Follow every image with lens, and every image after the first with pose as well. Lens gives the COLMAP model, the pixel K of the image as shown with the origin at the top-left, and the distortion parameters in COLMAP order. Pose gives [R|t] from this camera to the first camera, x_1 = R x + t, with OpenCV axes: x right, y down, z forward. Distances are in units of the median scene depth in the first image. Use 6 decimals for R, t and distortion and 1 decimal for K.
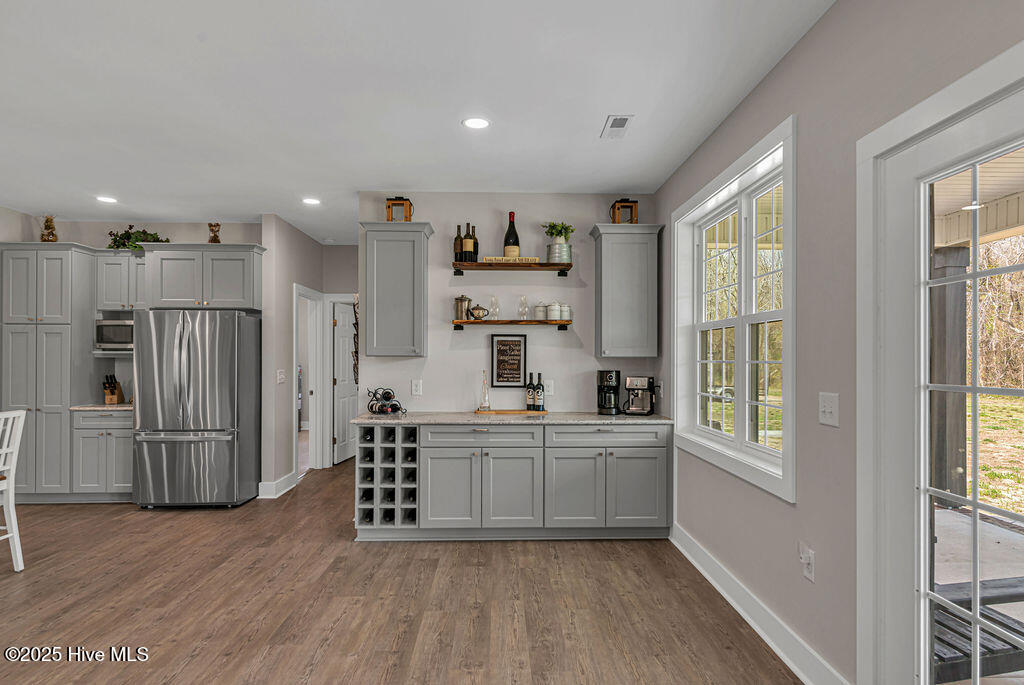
lens RADIAL K [[575.4, 0, 517.0], [0, 575.4, 348.0], [0, 0, 1]] dist [0.005255, -0.001159]
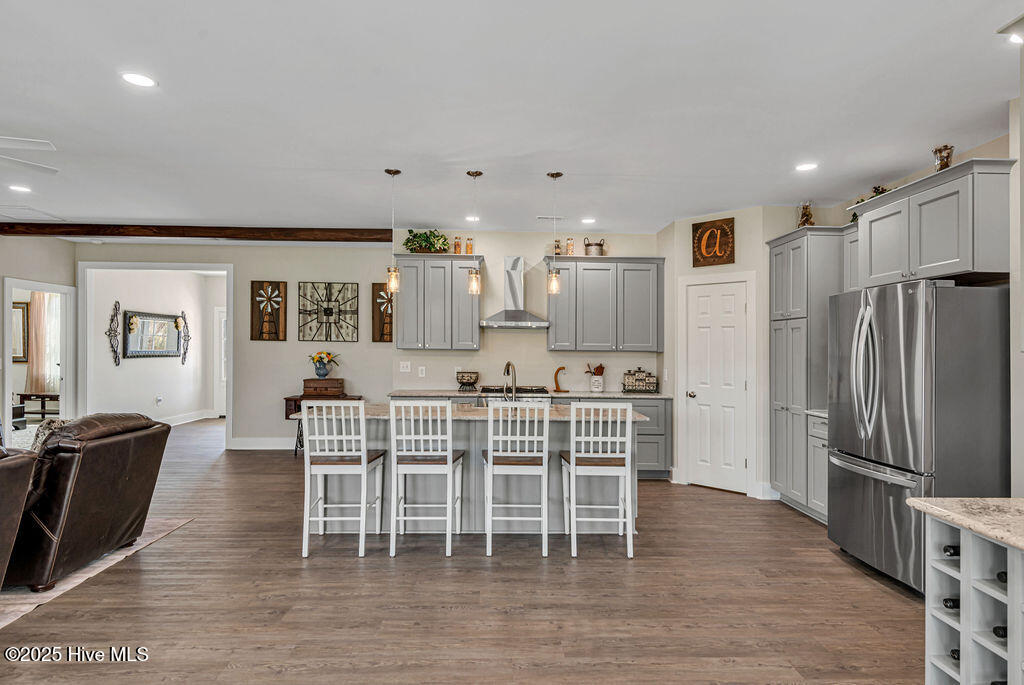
lens RADIAL K [[575.4, 0, 517.0], [0, 575.4, 348.0], [0, 0, 1]] dist [0.005255, -0.001159]
pose [[0.002546, -0.004420, -0.999987, 0.131223], [0.002685, 0.999987, -0.004413, 0.009828], [0.999993, -0.002674, 0.002558, 0.598537]]
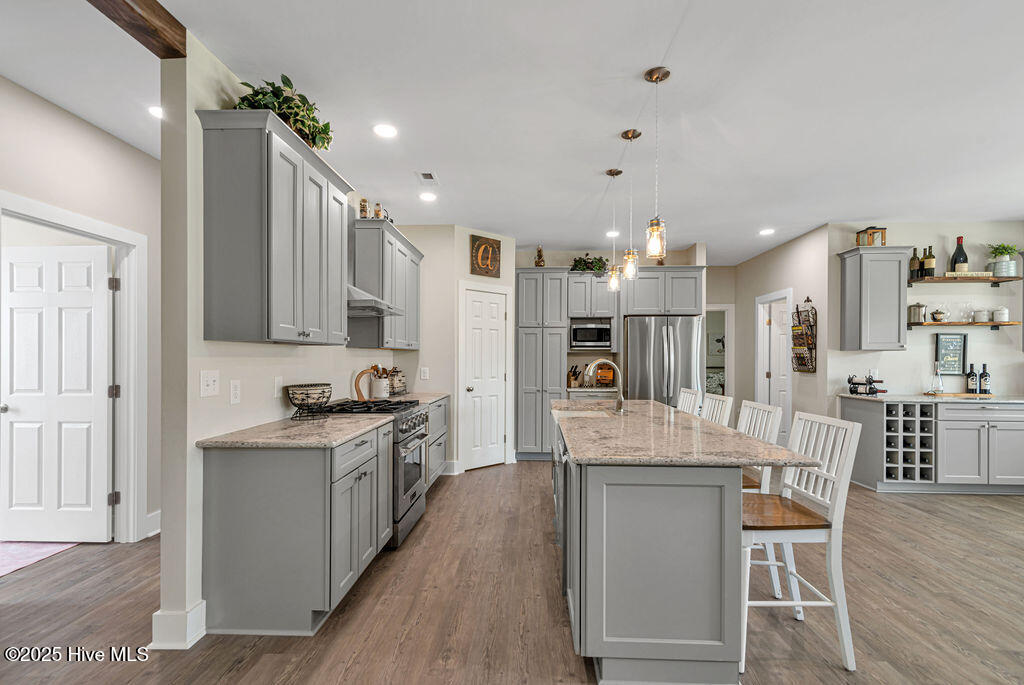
lens RADIAL K [[466.8, 0, 512.6], [0, 466.8, 354.3], [0, 0, 1]] dist [0.011677, -0.000136]
pose [[0.997502, 0.001265, -0.070626, -0.897966], [-0.000849, 0.999982, 0.005920, 0.016480], [0.070633, -0.005845, 0.997485, -0.100267]]
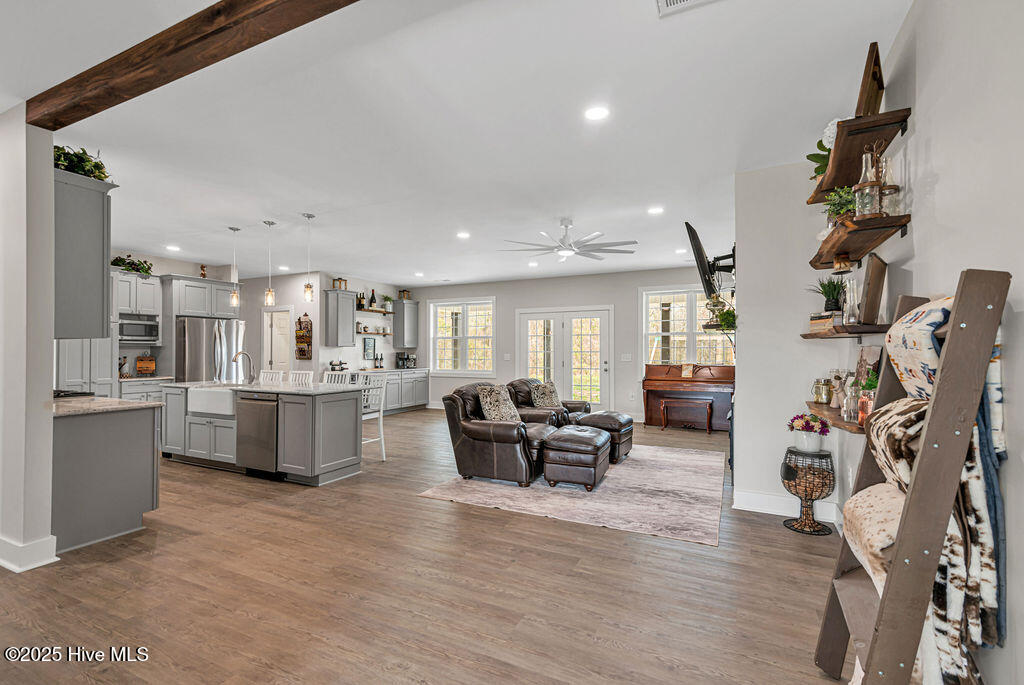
lens RADIAL K [[451.3, 0, 517.5], [0, 451.3, 354.0], [0, 0, 1]] dist [0.001412, -0.000053]
pose [[0.459586, -0.005422, 0.888117, -1.439585], [-0.012831, 0.999836, 0.012744, 0.011230], [-0.888041, -0.017252, 0.459441, -0.453868]]
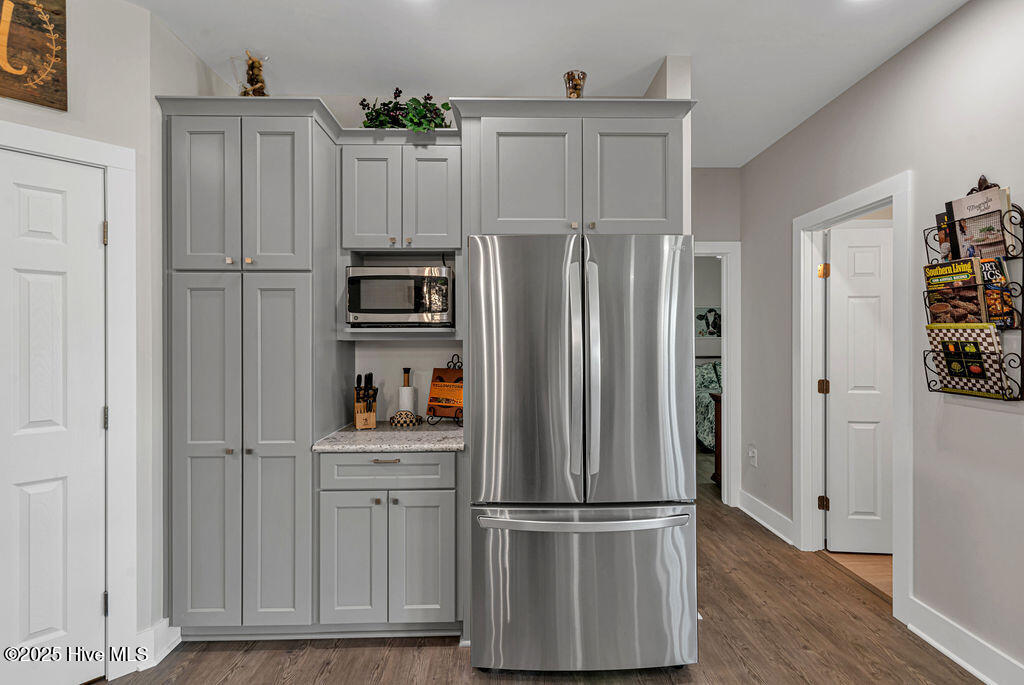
lens RADIAL K [[483.6, 0, 513.2], [0, 483.6, 336.0], [0, 0, 1]] dist [0.008980, -0.000213]
pose [[0.999921, -0.003510, -0.012051, -0.657924], [0.003592, 0.999970, 0.006814, 0.011207], [0.012027, -0.006857, 0.999904, 0.655731]]
